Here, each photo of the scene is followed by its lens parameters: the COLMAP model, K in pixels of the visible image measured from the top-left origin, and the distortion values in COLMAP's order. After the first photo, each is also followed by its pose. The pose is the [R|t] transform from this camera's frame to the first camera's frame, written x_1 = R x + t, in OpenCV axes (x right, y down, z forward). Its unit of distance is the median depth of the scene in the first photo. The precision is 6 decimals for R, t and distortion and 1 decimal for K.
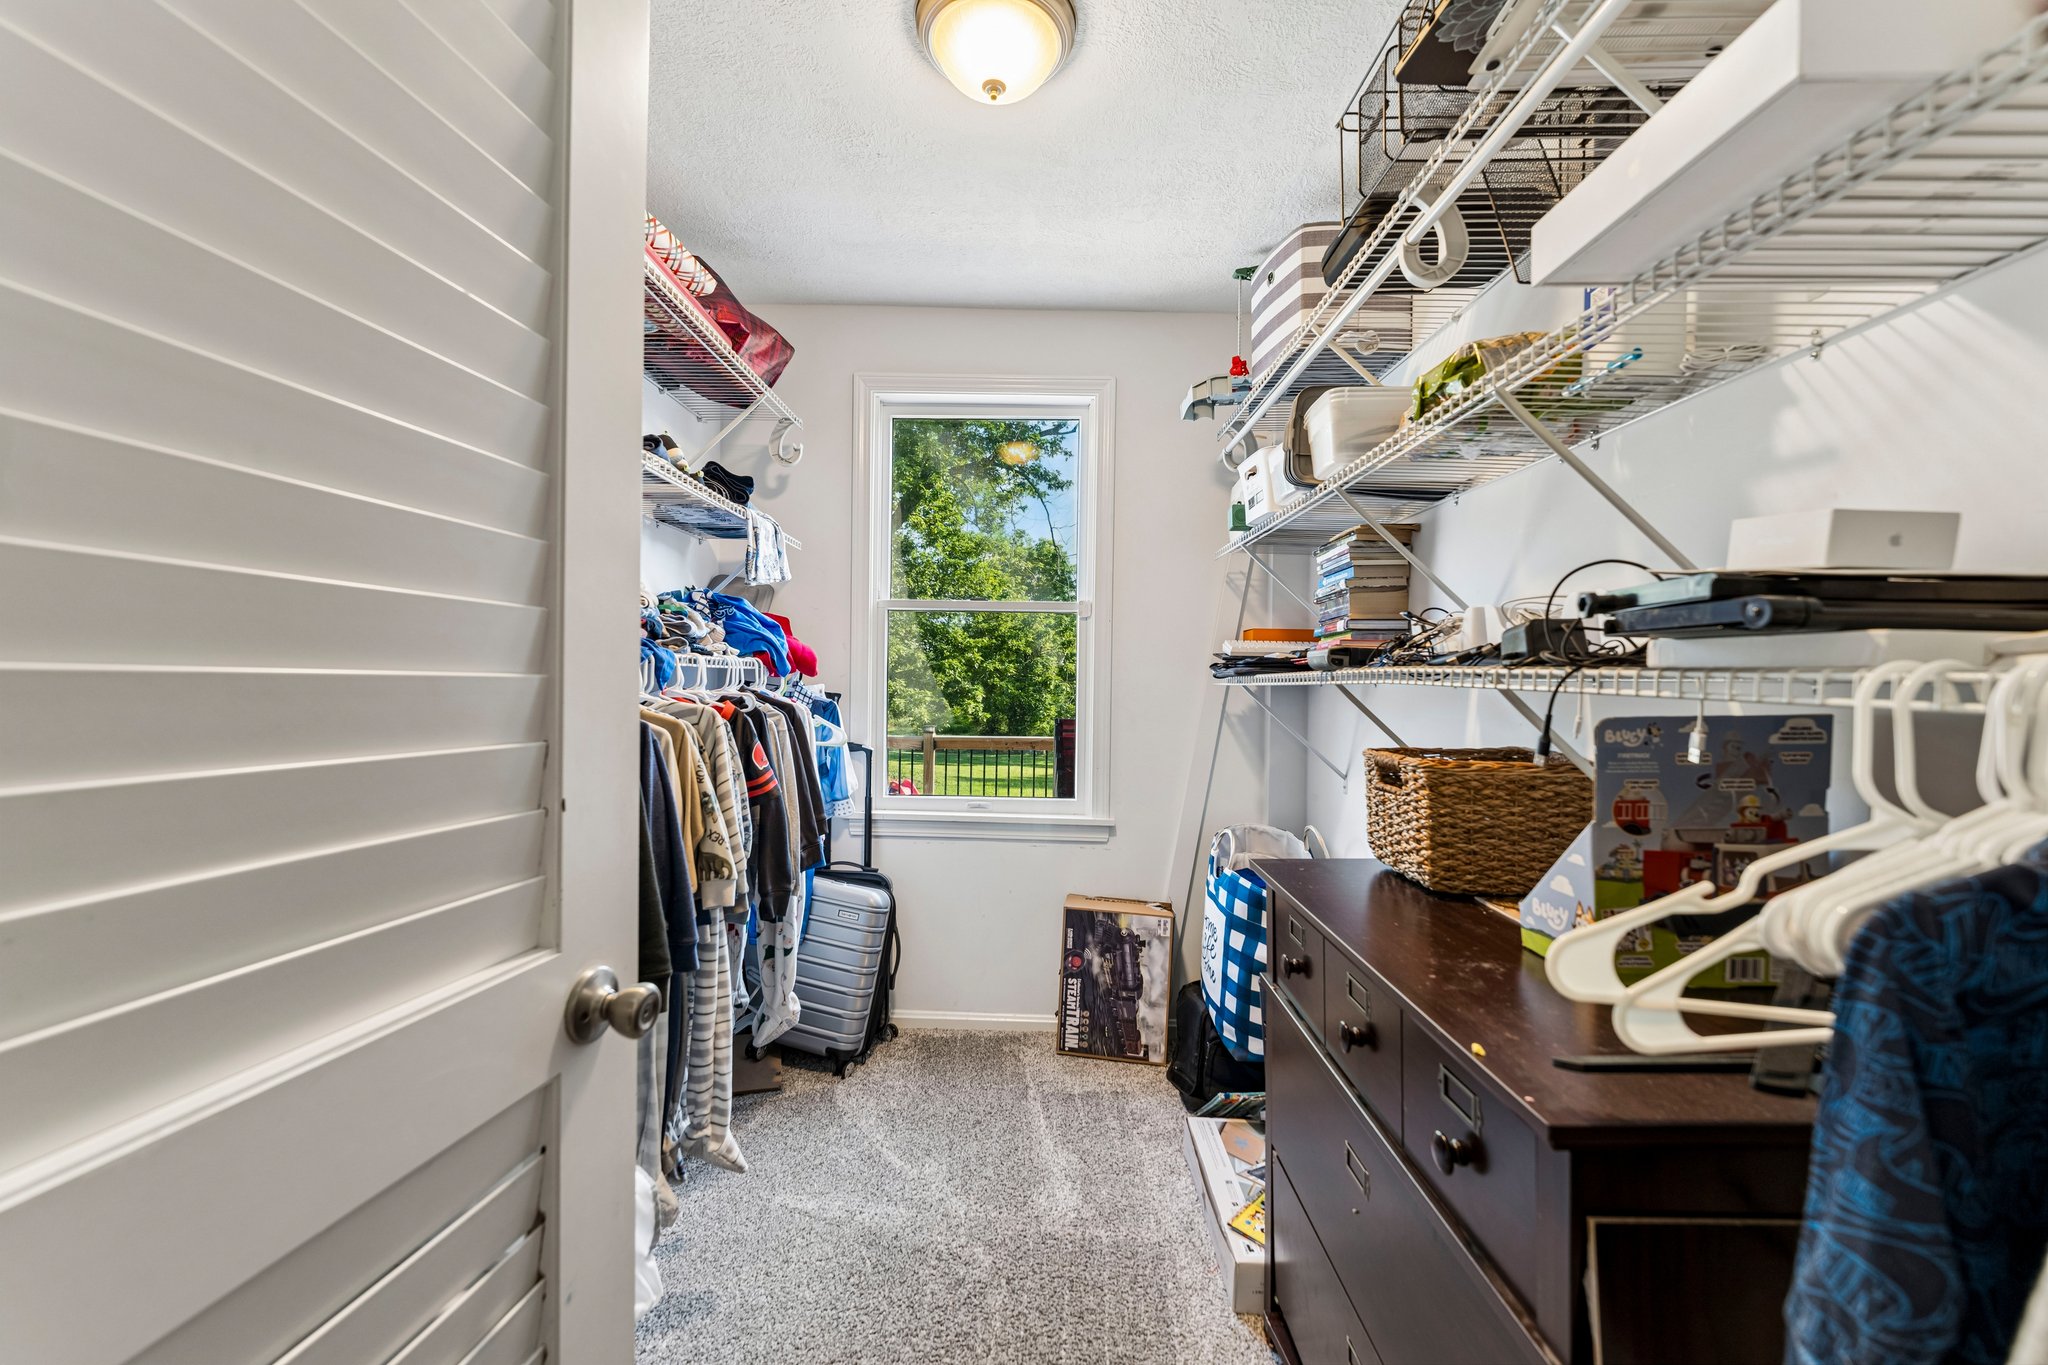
lens RADIAL K [[814.8, 0, 1026.7], [0, 814.8, 675.2], [0, 0, 1]] dist [-0.002772, -0.000573]
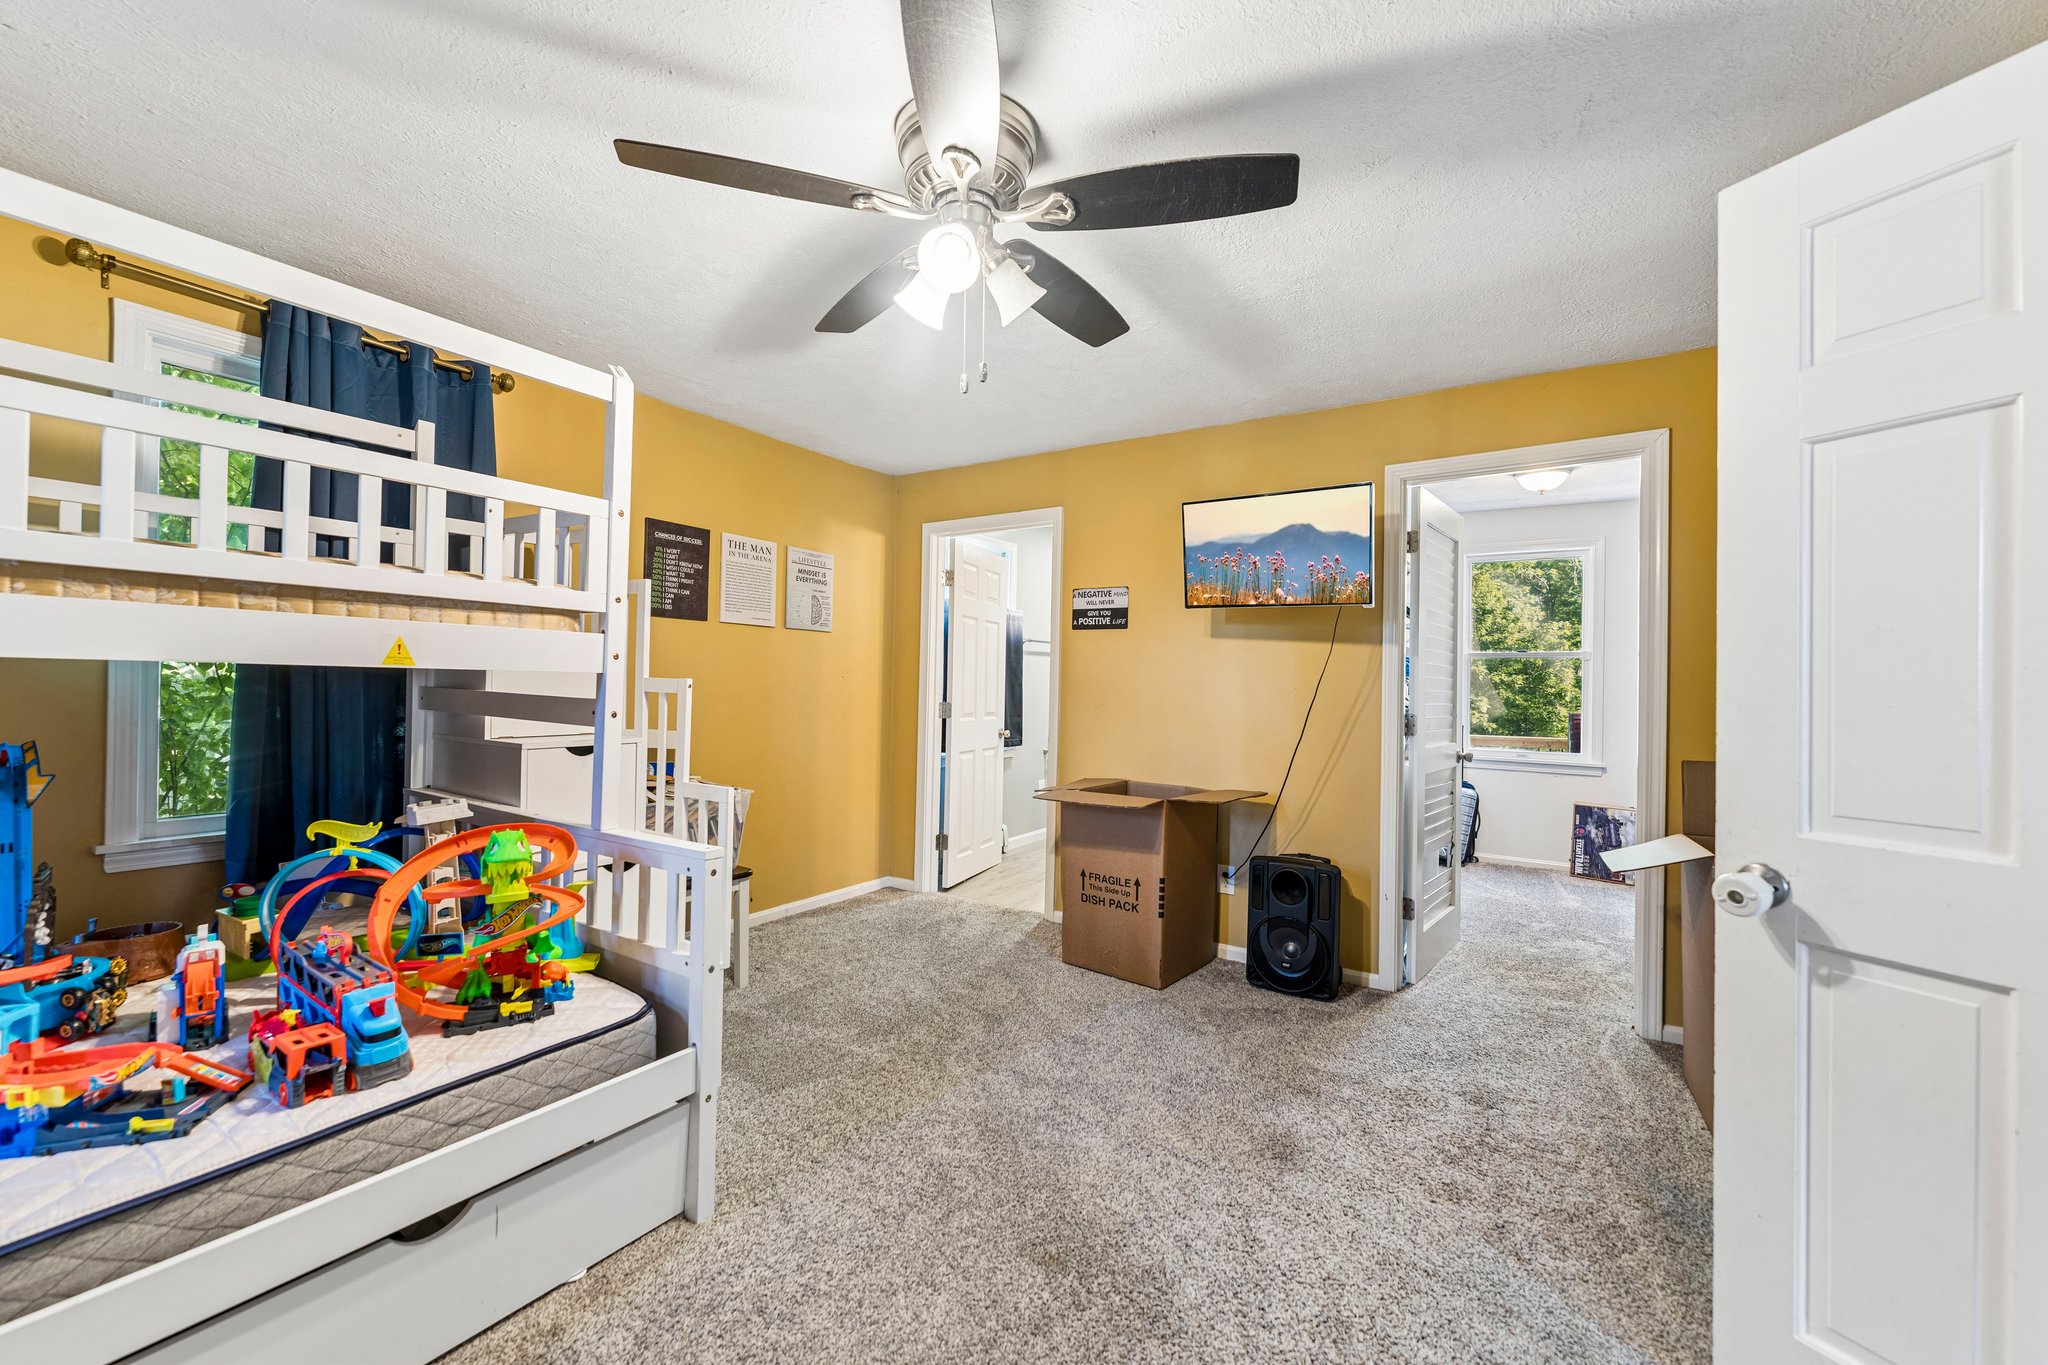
lens RADIAL K [[814.8, 0, 1031.8], [0, 814.8, 678.1], [0, 0, 1]] dist [-0.002772, -0.000573]
pose [[0.852059, -0.003470, -0.523434, -0.043113], [-0.001281, 0.999961, -0.008713, -0.010428], [0.523444, 0.008095, 0.852021, -1.423920]]
